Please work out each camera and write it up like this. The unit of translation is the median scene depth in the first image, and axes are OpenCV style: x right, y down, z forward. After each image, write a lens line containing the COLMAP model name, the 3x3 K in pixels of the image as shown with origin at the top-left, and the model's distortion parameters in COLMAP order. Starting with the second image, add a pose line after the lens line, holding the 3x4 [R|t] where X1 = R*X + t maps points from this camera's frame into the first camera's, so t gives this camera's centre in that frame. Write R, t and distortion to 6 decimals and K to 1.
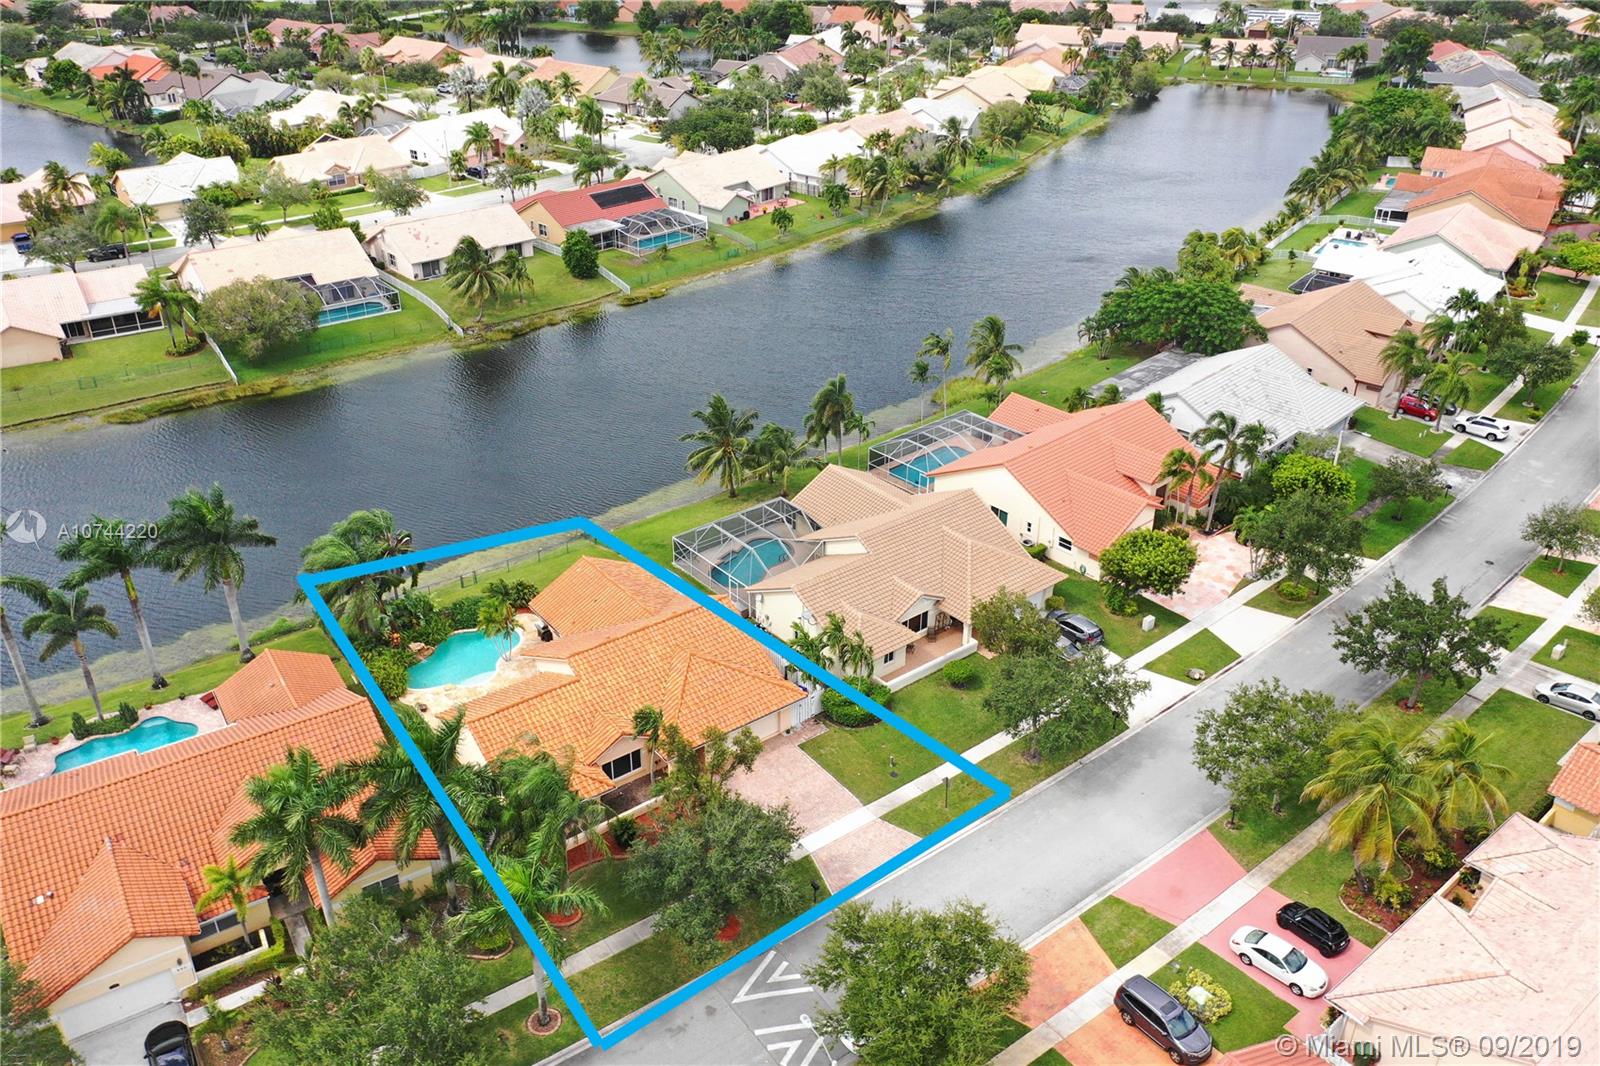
lens RADIAL K [[1279.9, 0, 798.6], [0, 1279.9, 533.2], [0, 0, 1]] dist [0.031863, -0.006018]
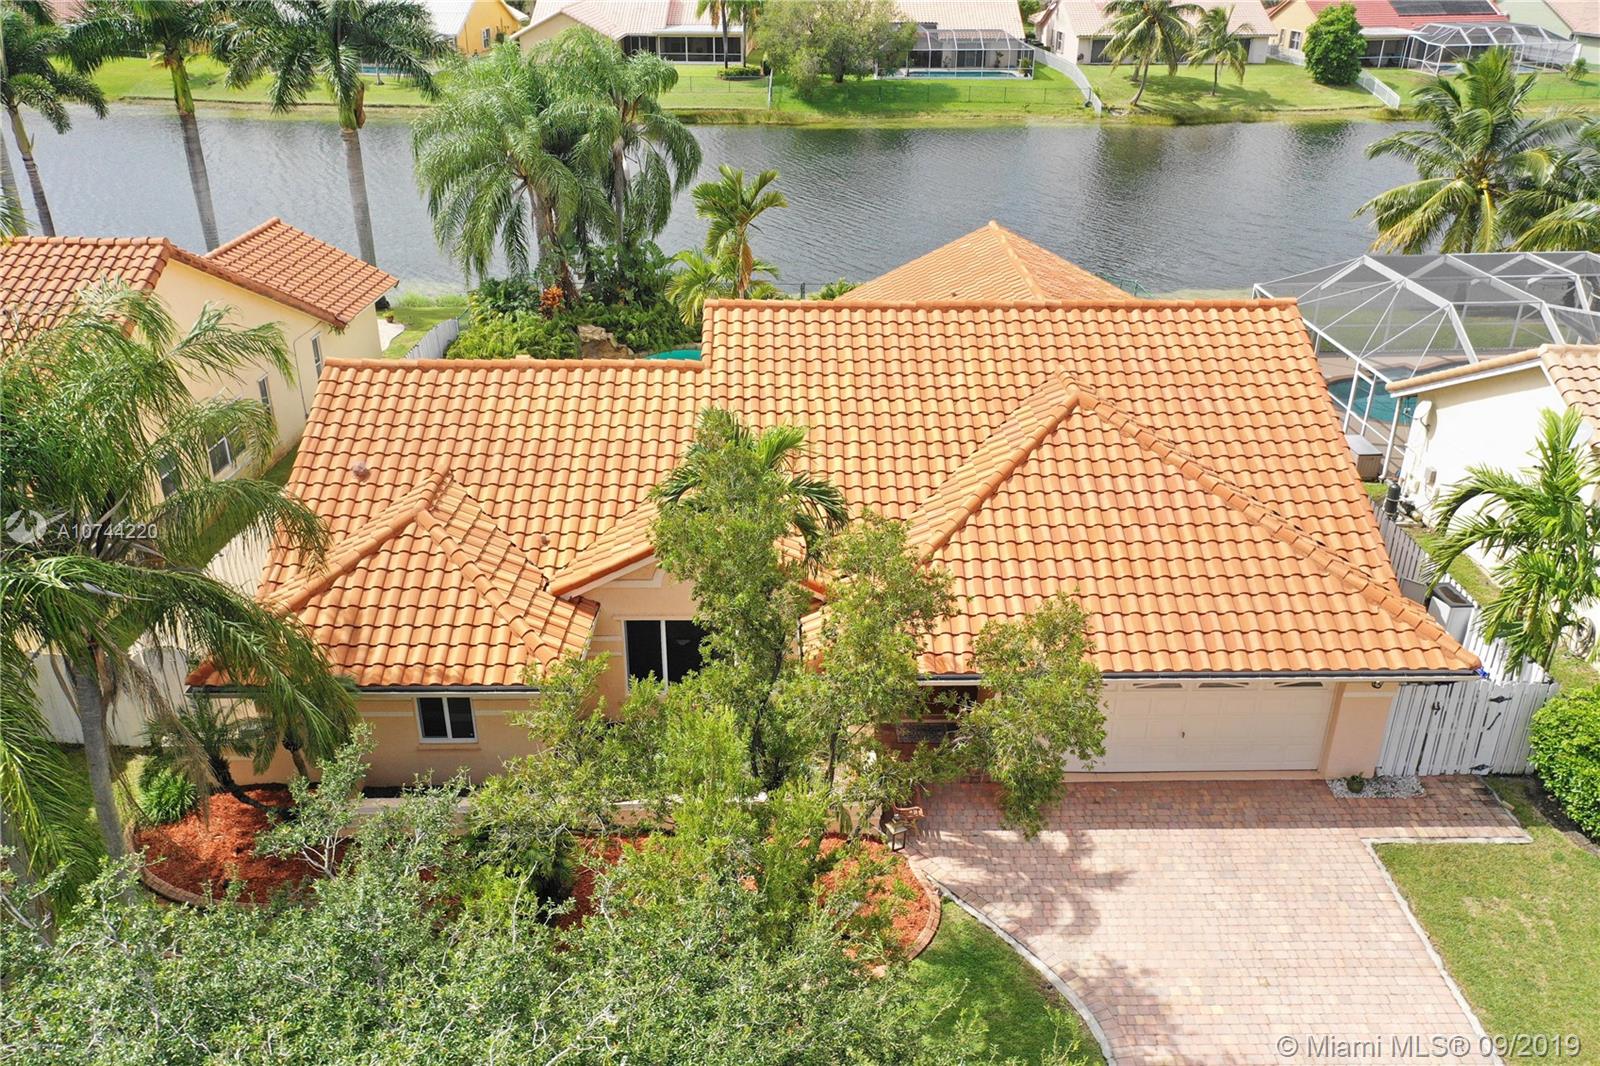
lens RADIAL K [[1279.9, 0, 794.4], [0, 1279.9, 527.7], [0, 0, 1]] dist [0.031863, -0.006018]
pose [[0.807302, 0.261808, -0.528886, 0.021889], [-0.287772, 0.957077, 0.034510, 0.113112], [0.515220, 0.124339, 0.847991, 0.624193]]
